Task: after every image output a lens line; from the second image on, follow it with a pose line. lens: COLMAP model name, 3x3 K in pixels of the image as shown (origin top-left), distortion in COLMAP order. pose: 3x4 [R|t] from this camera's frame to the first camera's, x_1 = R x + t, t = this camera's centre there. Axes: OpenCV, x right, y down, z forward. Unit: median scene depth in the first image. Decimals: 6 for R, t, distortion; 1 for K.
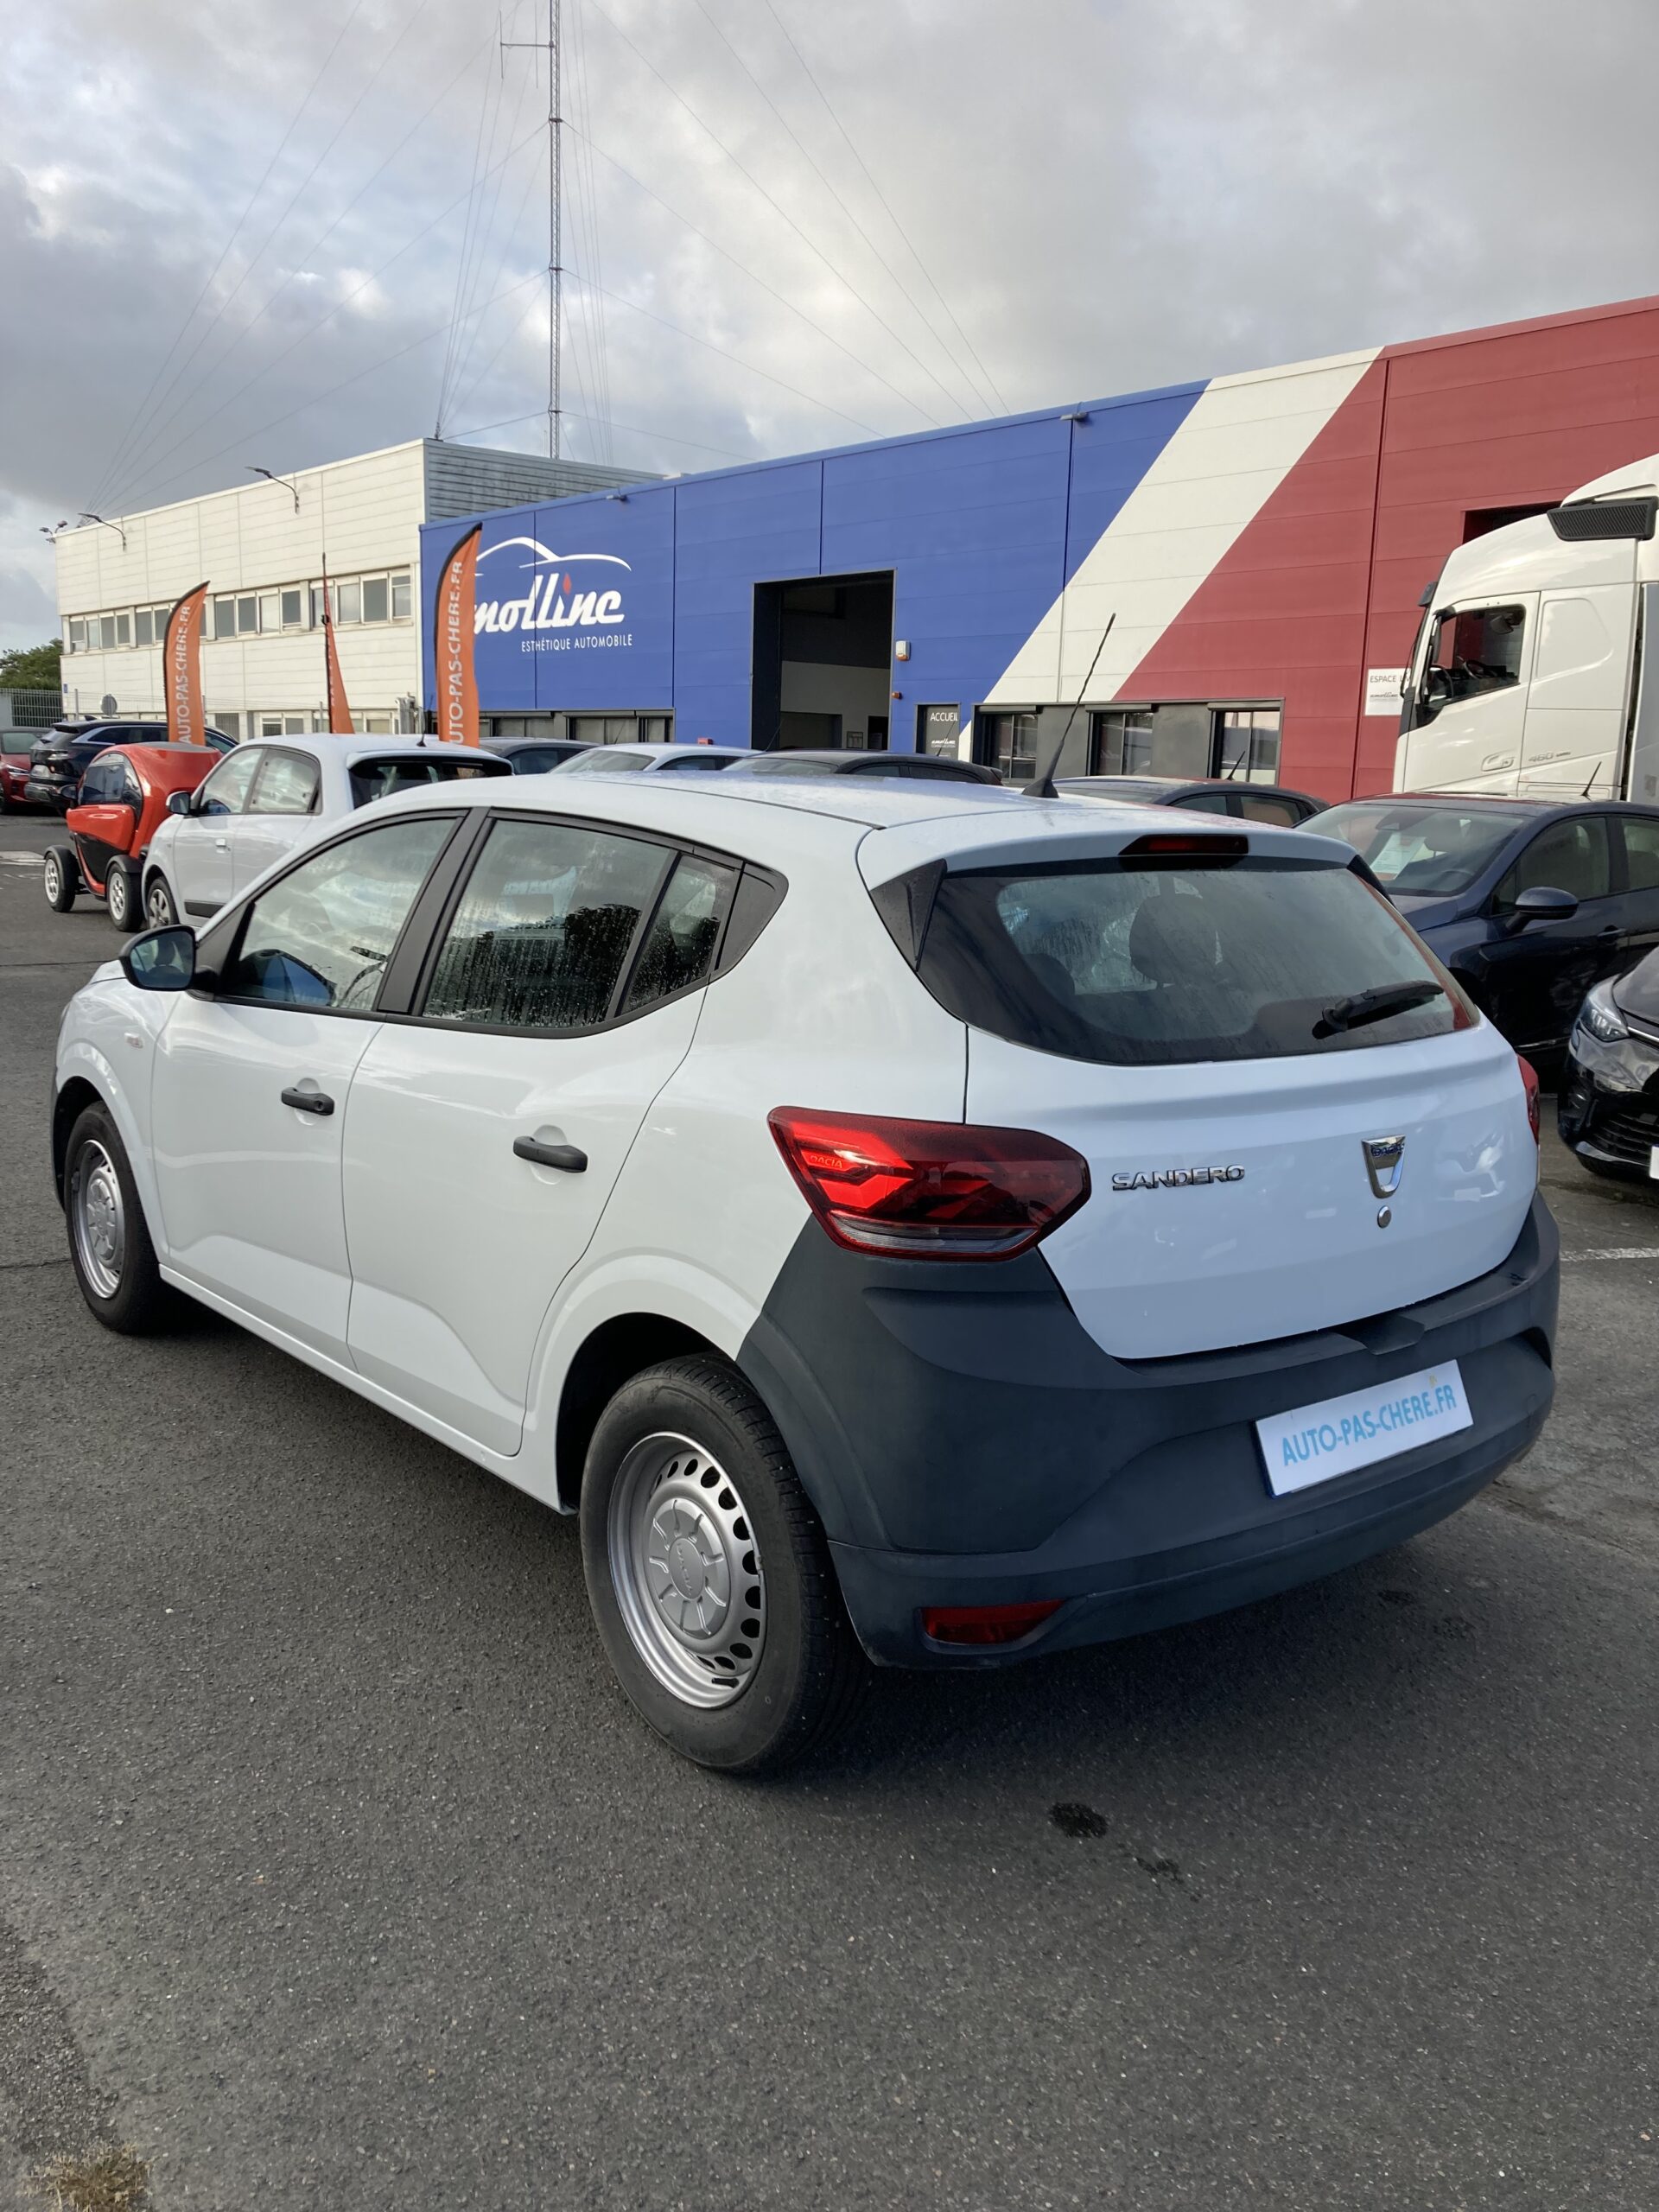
lens RADIAL K [[1795.9, 0, 838.2], [0, 1795.9, 1114.8], [0, 0, 1]] dist [0.002556, 0.003100]
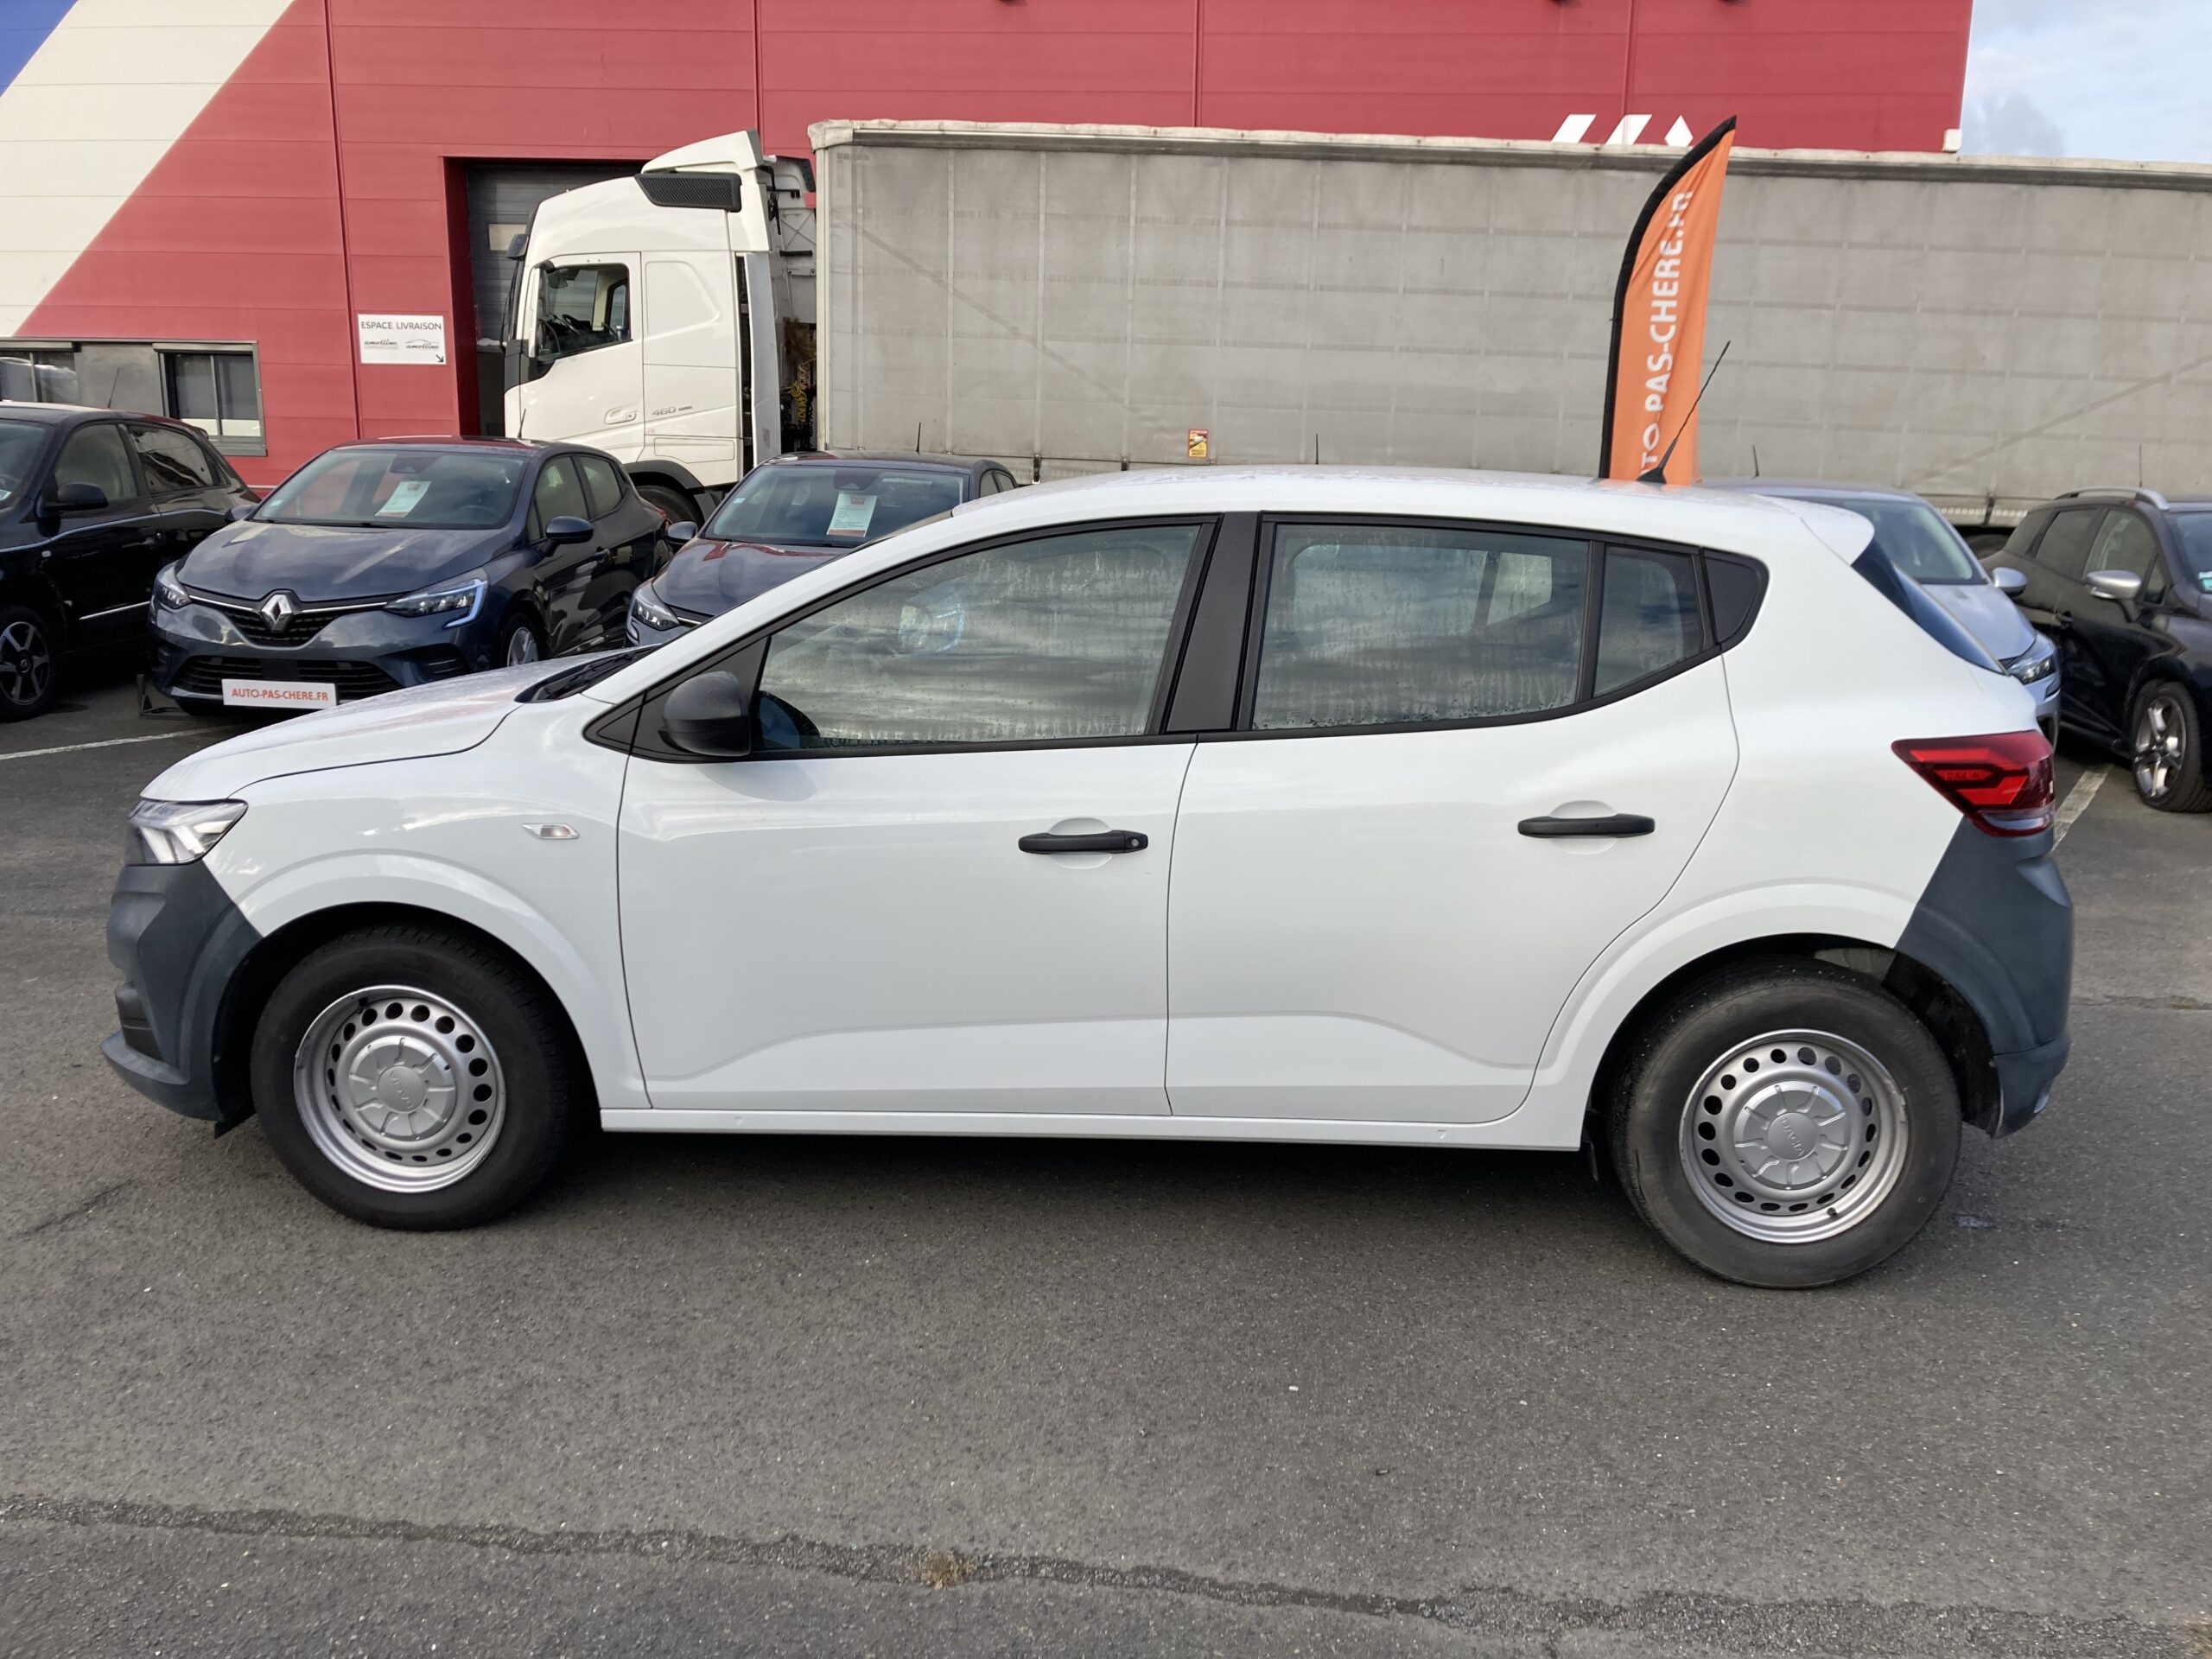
lens RADIAL K [[1795.9, 0, 1089.1], [0, 1795.9, 826.8], [0, 0, 1]] dist [0.002556, 0.003100]
pose [[0.681744, -0.163538, 0.713078, -0.234246], [0.136378, 0.986019, 0.095749, -0.025264], [-0.718767, 0.031972, 0.694516, 0.093493]]
